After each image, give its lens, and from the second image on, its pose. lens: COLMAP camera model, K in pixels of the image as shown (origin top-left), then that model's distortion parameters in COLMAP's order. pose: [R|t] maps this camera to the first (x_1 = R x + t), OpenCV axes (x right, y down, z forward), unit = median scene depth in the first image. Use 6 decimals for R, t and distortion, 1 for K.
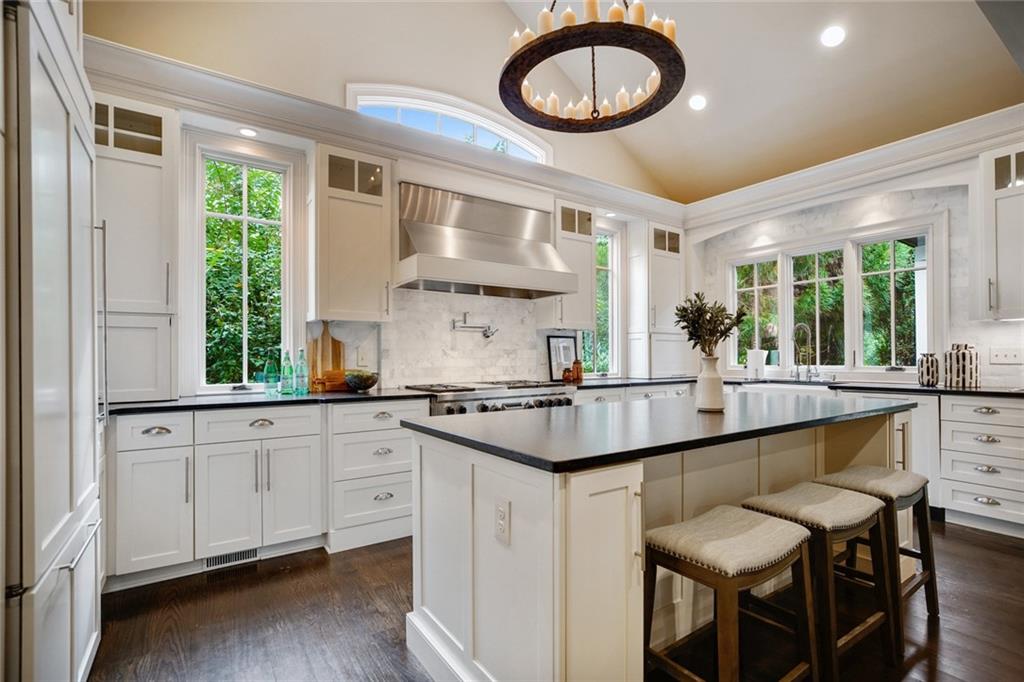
lens RADIAL K [[475.1, 0, 536.9], [0, 475.1, 359.7], [0, 0, 1]] dist [-0.006458, 0.002027]
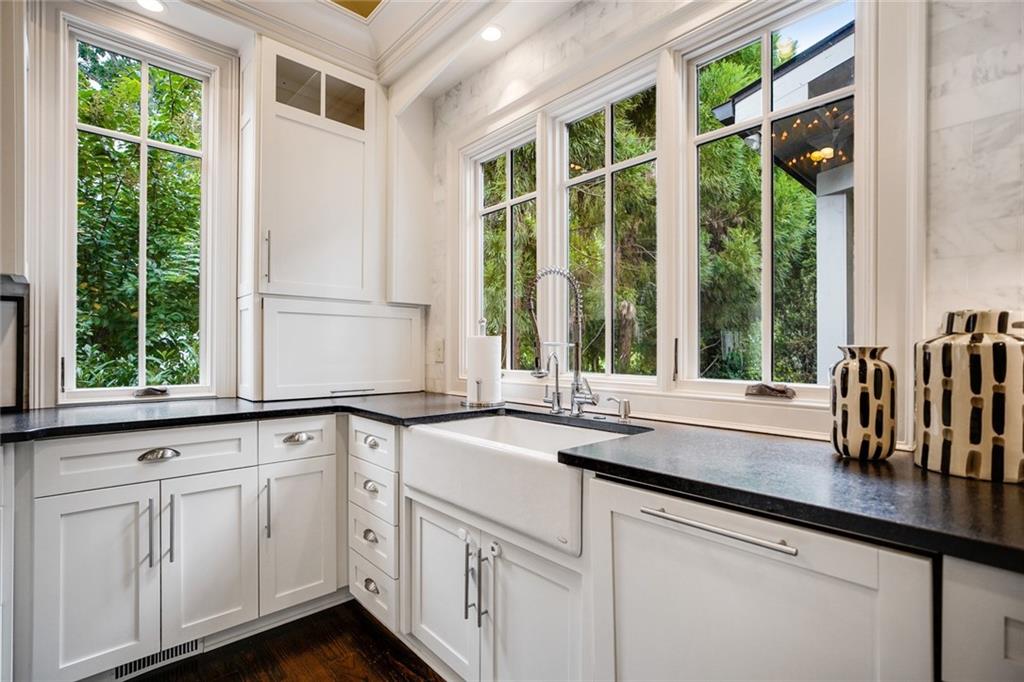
lens RADIAL K [[475.1, 0, 535.7], [0, 475.1, 351.8], [0, 0, 1]] dist [-0.006458, 0.002027]
pose [[0.989762, 0.007577, 0.142529, 0.583031], [-0.007943, 0.999966, 0.002000, -0.009149], [-0.142509, -0.003111, 0.989789, 0.737193]]
